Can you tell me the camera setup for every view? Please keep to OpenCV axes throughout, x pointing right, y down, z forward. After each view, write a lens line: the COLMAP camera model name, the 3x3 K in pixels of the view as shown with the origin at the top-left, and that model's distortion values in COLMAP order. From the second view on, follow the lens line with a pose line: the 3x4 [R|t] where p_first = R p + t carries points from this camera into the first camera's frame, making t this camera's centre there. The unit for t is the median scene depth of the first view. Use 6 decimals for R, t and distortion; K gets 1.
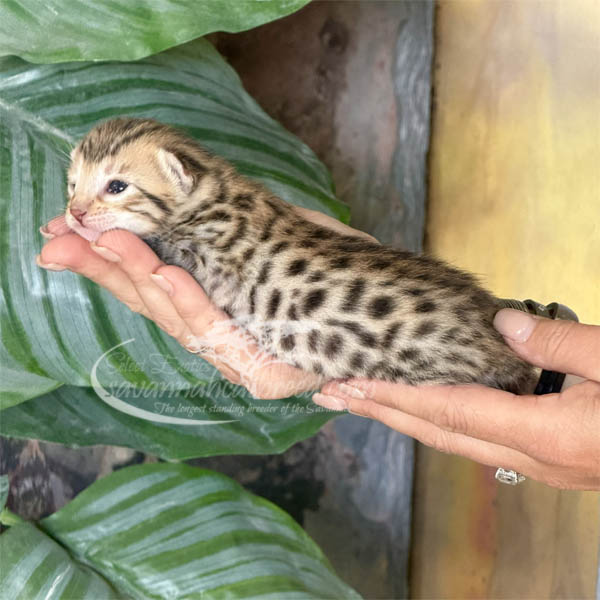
lens RADIAL K [[2667.7, 0, 399.7], [0, 2667.7, 330.9], [0, 0, 1]] dist [0.021323, 1.156465]
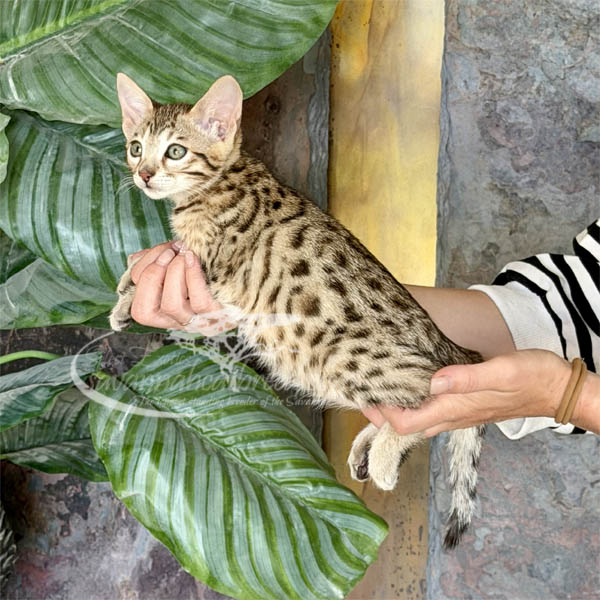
lens RADIAL K [[1809.6, 0, 243.7], [0, 1809.6, 263.1], [0, 0, 1]] dist [0.047474, 0.462539]
pose [[0.998802, -0.024370, -0.042424, 0.004283], [0.023750, 0.999605, -0.015058, 0.011154], [0.042774, 0.014032, 0.998986, -0.184320]]
